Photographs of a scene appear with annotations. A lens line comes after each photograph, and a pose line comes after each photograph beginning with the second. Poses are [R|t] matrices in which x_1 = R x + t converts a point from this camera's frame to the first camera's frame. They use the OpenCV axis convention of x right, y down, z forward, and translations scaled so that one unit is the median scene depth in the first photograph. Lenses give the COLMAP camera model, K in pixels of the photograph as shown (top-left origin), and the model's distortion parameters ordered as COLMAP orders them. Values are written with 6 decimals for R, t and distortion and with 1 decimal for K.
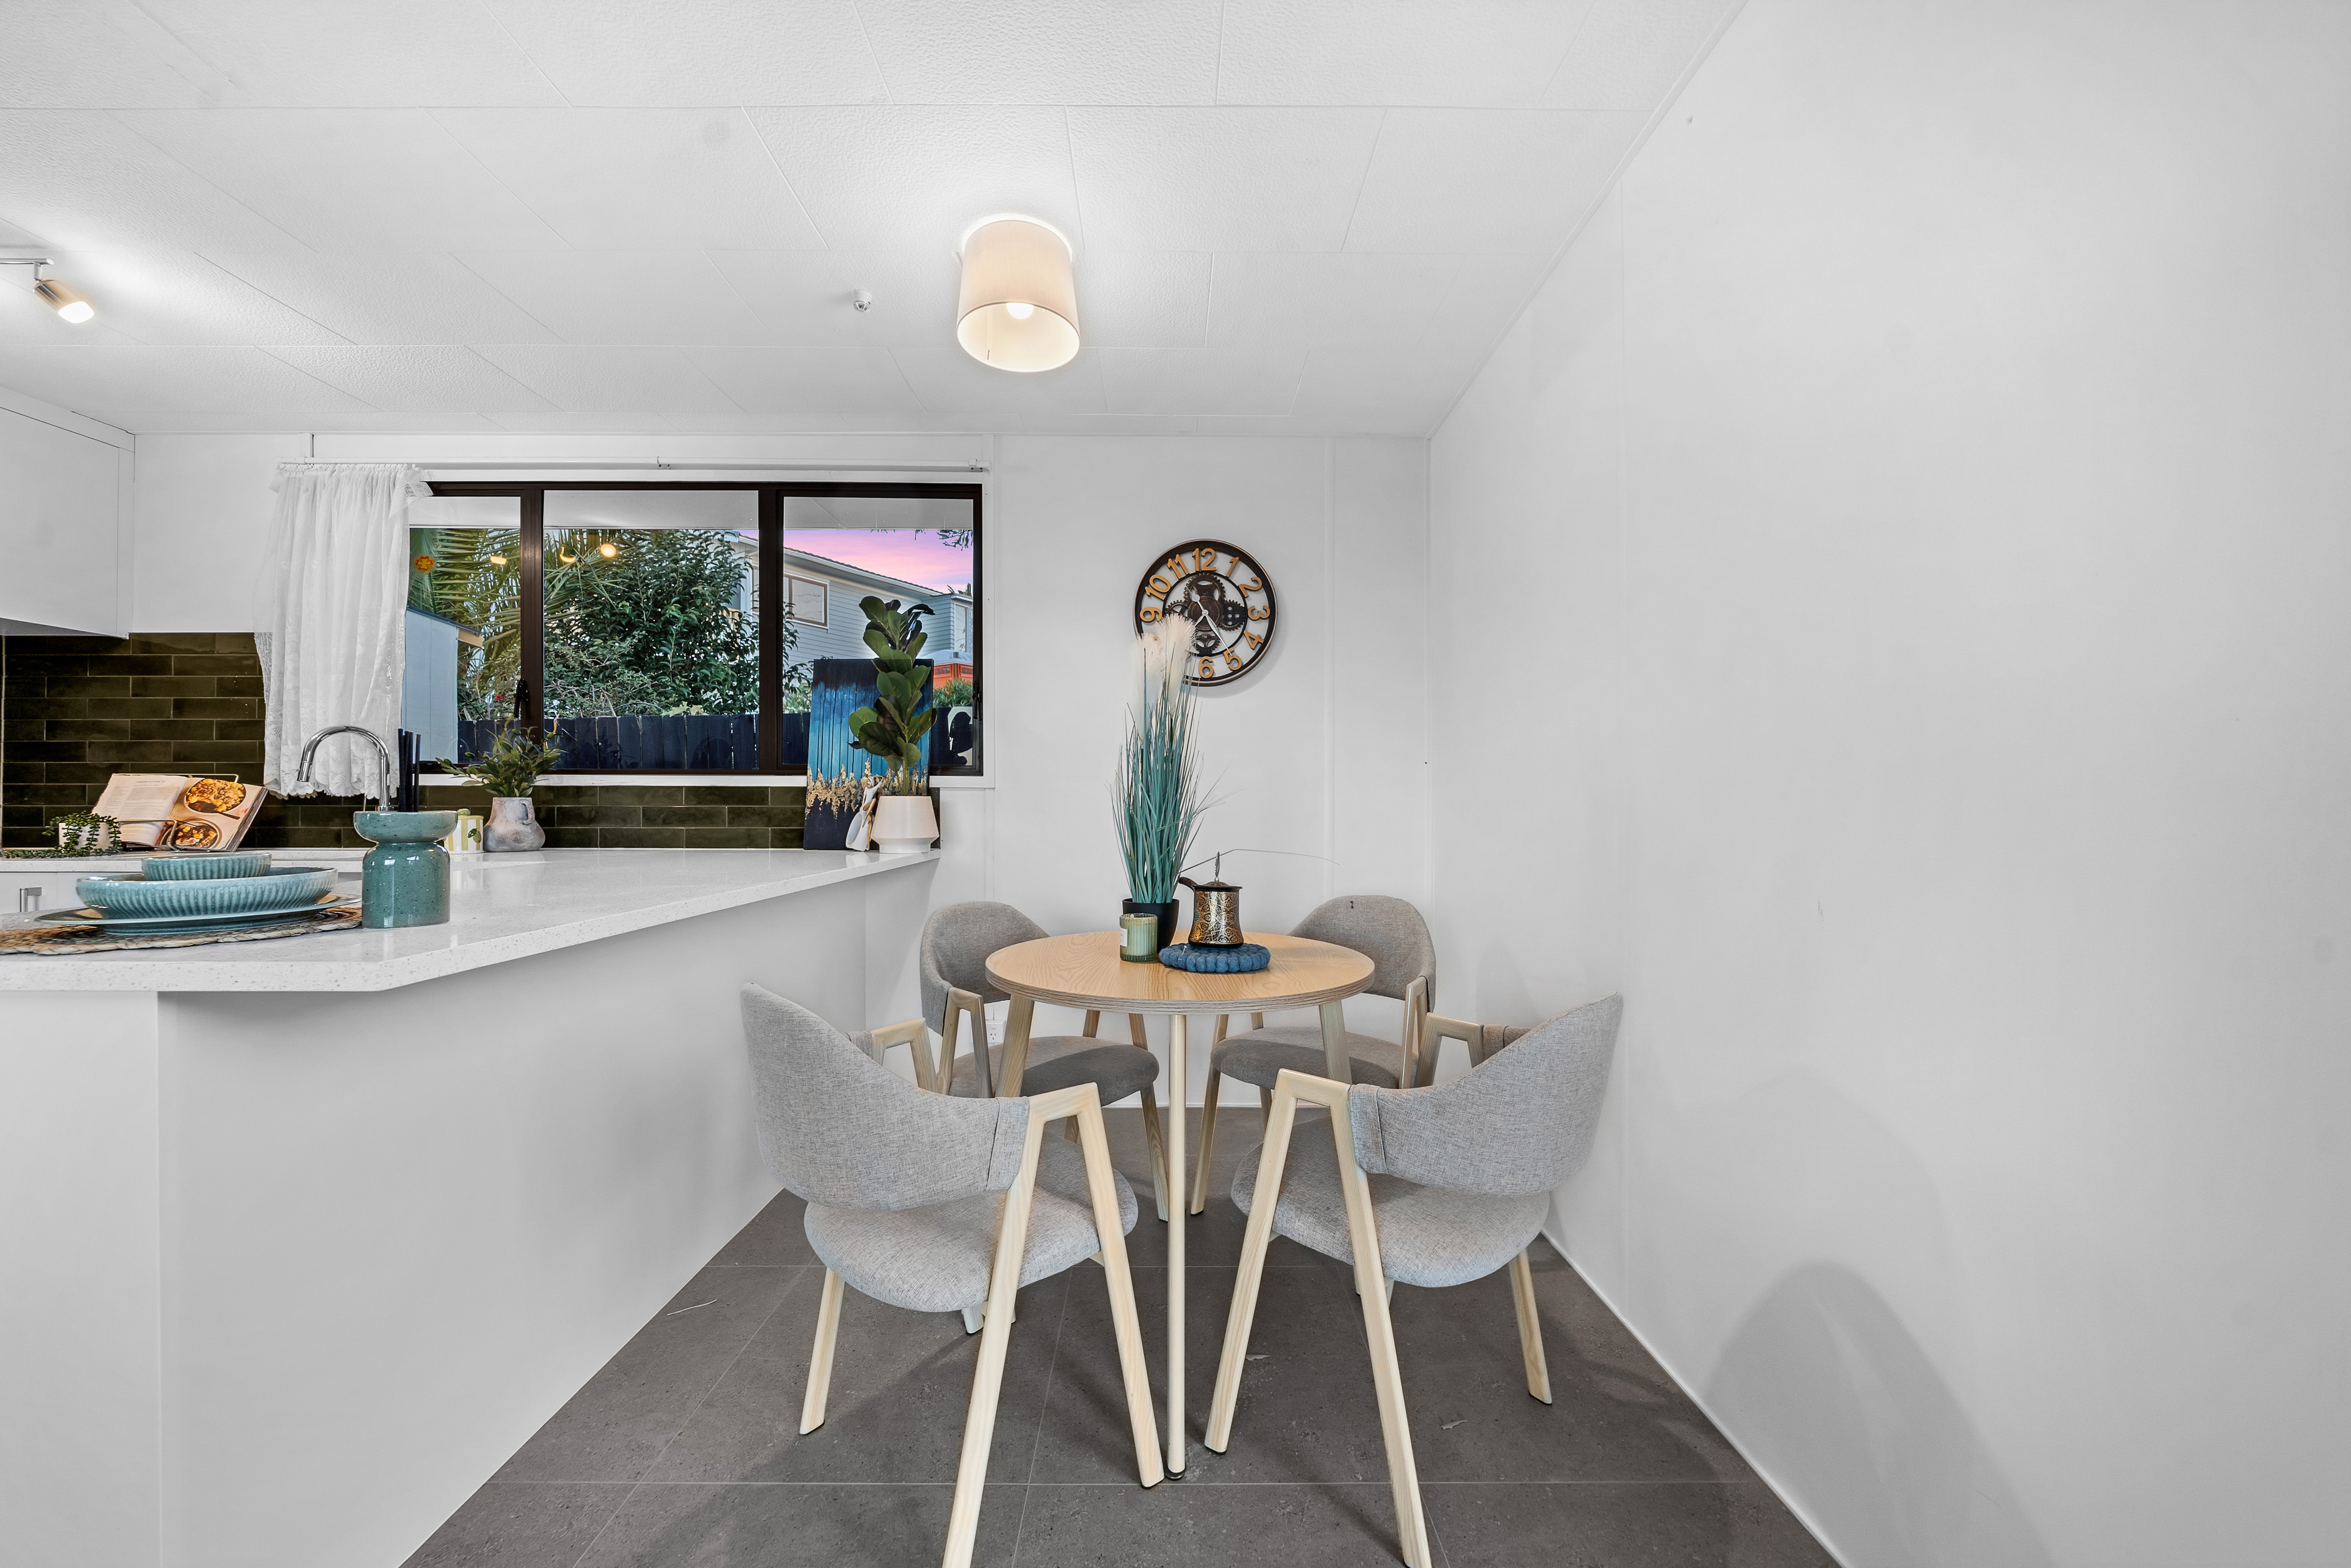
lens RADIAL K [[805.0, 0, 1177.7], [0, 805.0, 793.5], [0, 0, 1]] dist [-0.000024, 0.000000]
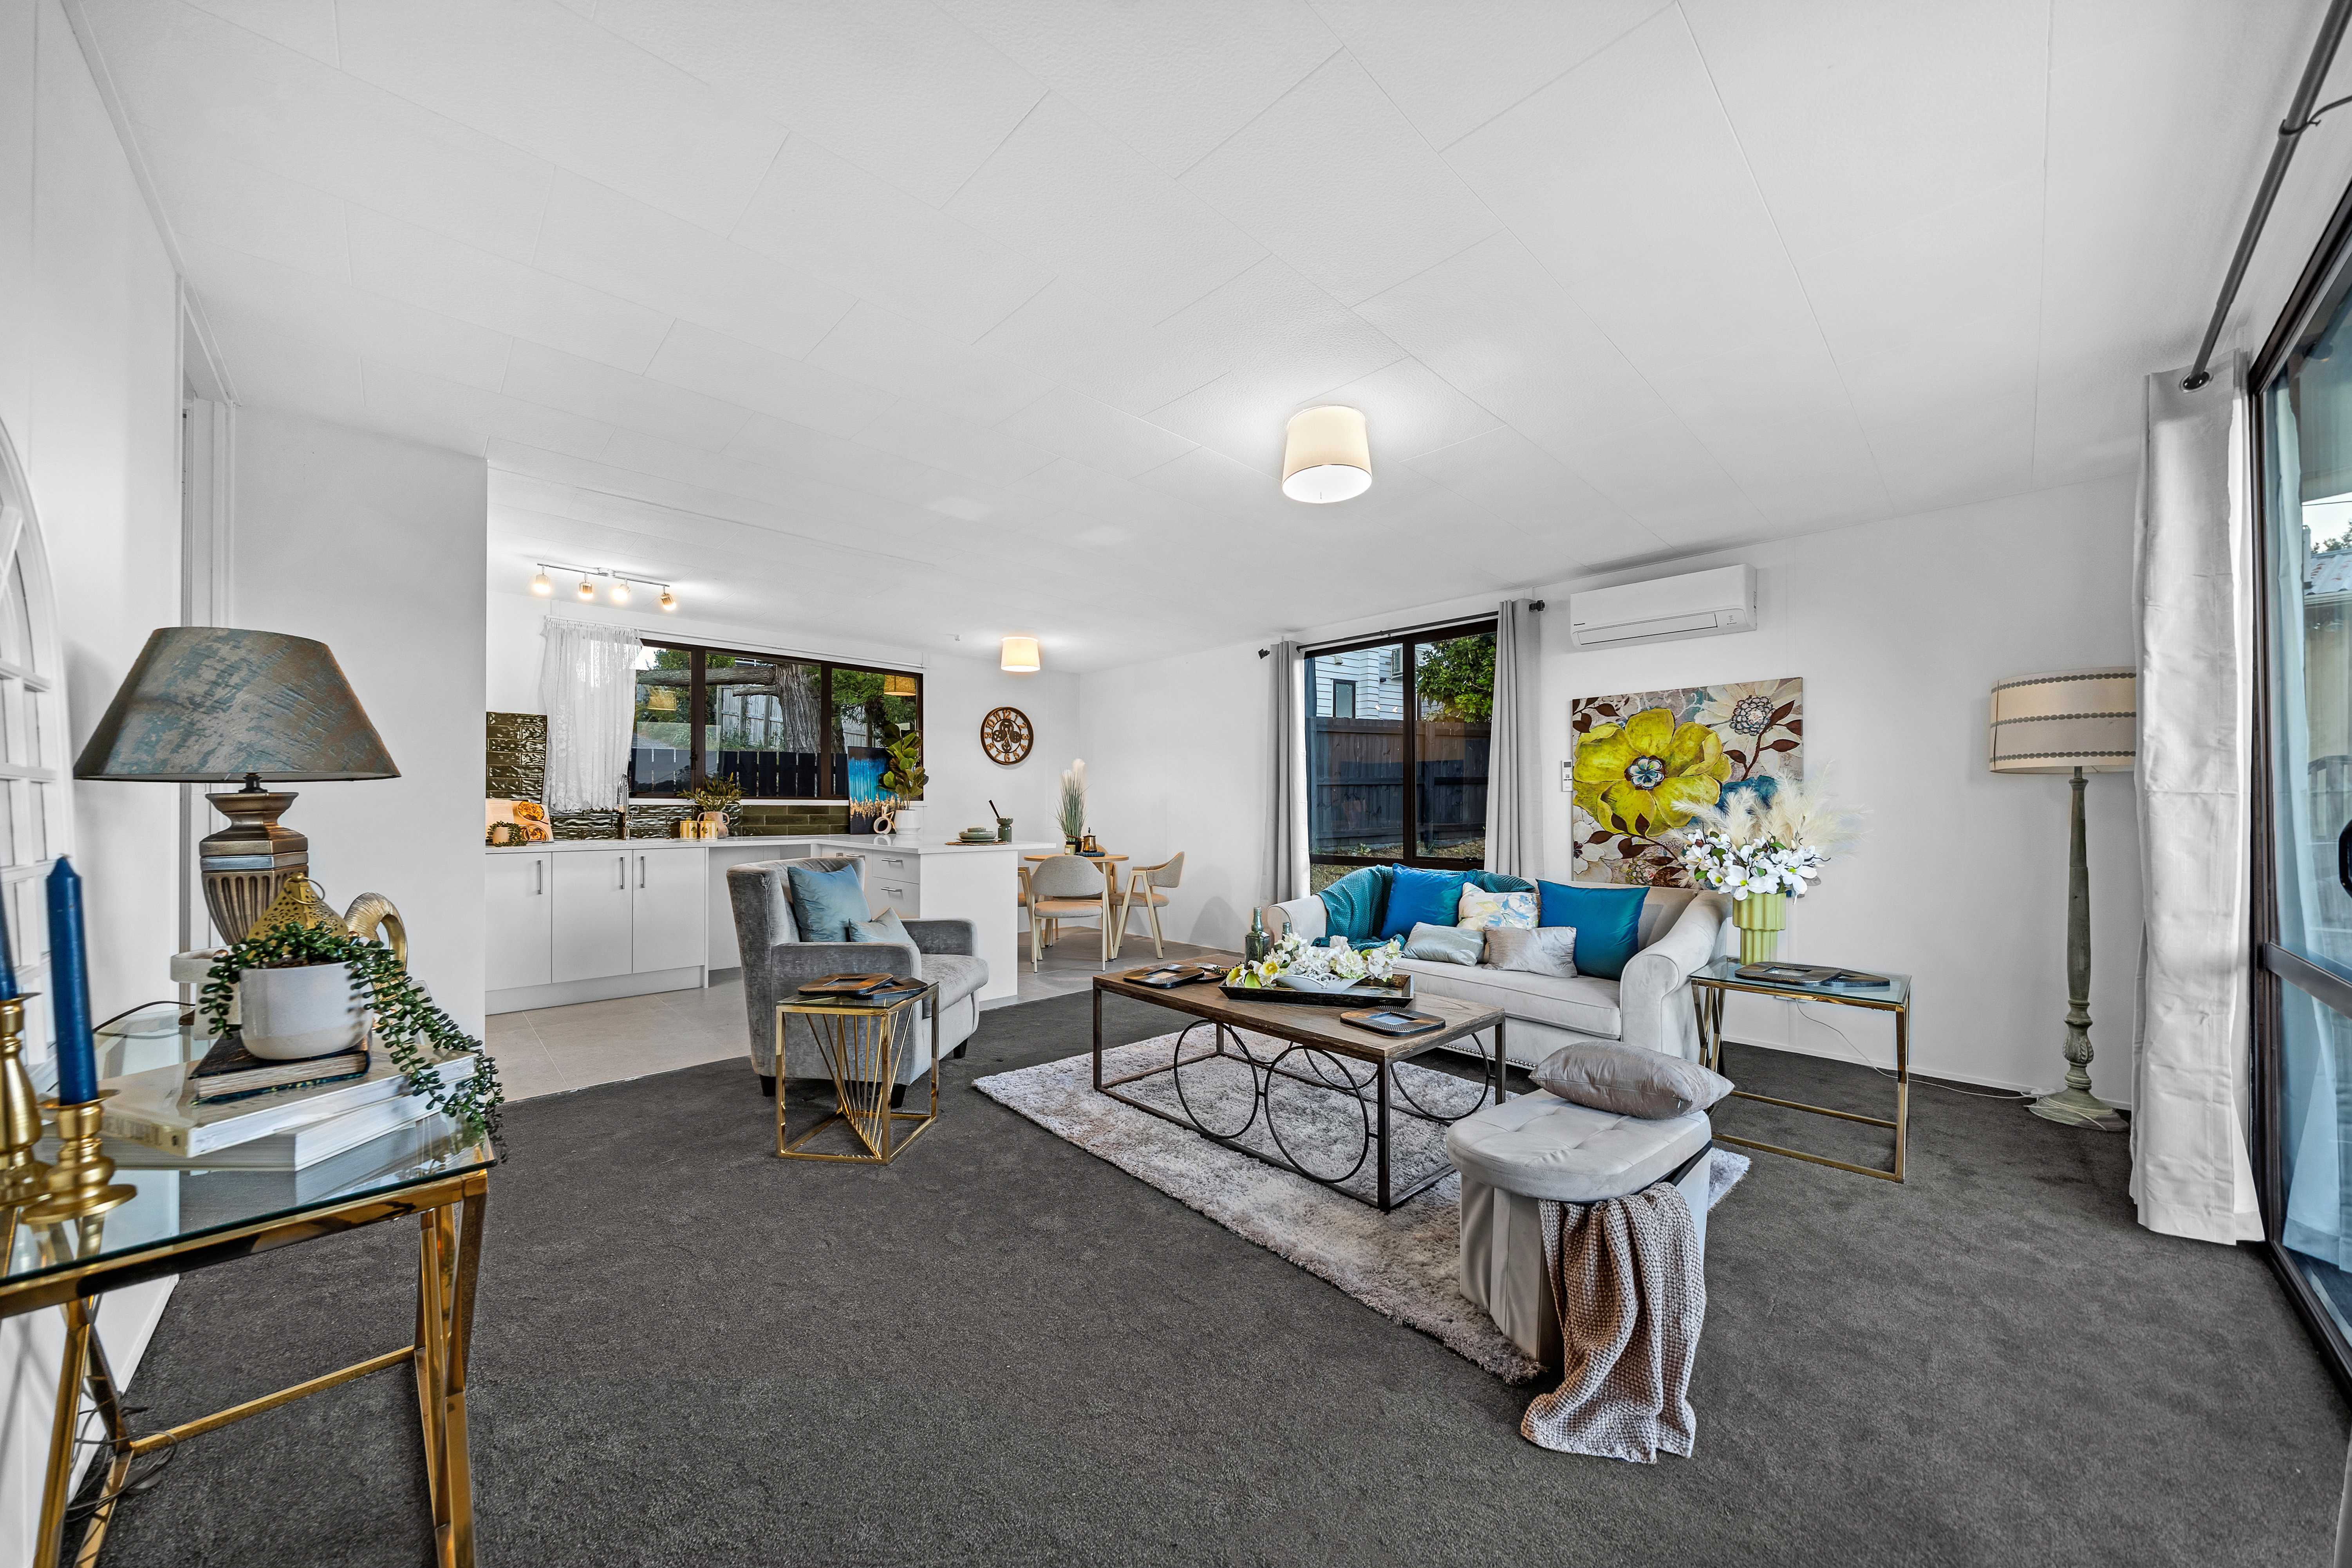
lens RADIAL K [[805.3, 0, 1179.6], [0, 805.3, 795.5], [0, 0, 1]] dist [-0.000024, 0.000000]
pose [[0.735321, 0.007283, 0.677680, -1.264364], [-0.016122, 0.999847, 0.006748, -0.063933], [-0.677527, -0.015888, 0.735326, -1.202427]]
